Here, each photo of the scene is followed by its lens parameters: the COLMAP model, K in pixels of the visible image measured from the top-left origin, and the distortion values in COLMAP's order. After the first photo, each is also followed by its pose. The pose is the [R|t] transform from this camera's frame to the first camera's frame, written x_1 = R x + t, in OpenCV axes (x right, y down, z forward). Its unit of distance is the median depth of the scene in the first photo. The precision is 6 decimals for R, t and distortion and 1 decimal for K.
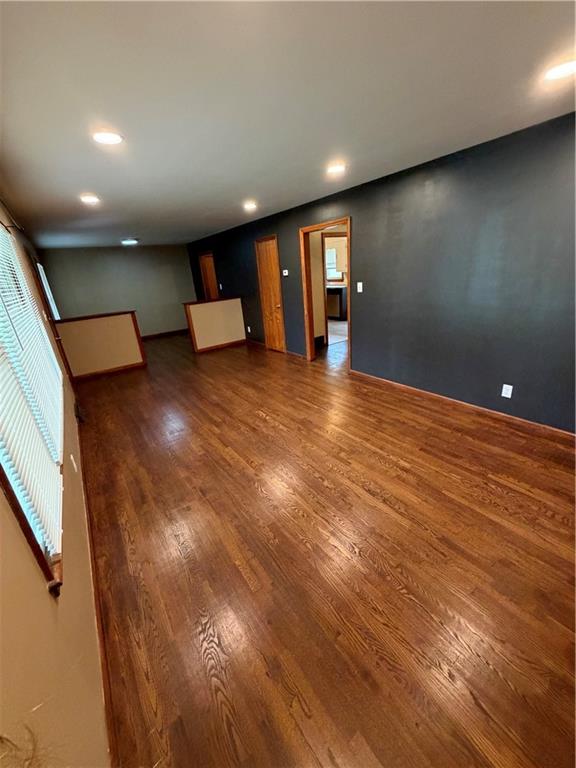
lens RADIAL K [[305.4, 0, 291.3], [0, 305.4, 383.5], [0, 0, 1]] dist [-0.002440, -0.000196]
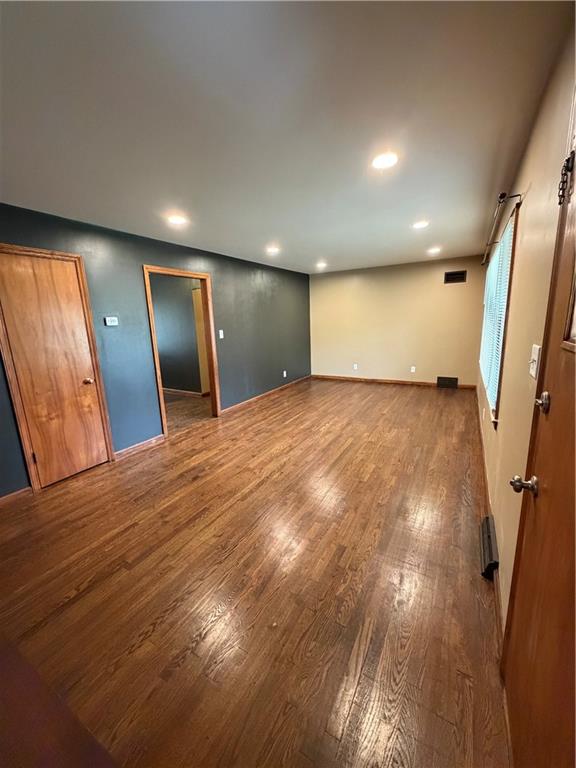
lens RADIAL K [[305.4, 0, 291.3], [0, 305.4, 381.6], [0, 0, 1]] dist [-0.002440, -0.000196]
pose [[-0.418745, -0.109962, 0.901421, -0.948976], [0.367777, 0.887056, 0.279056, -0.379573], [-0.830297, 0.448375, -0.331009, 1.238936]]
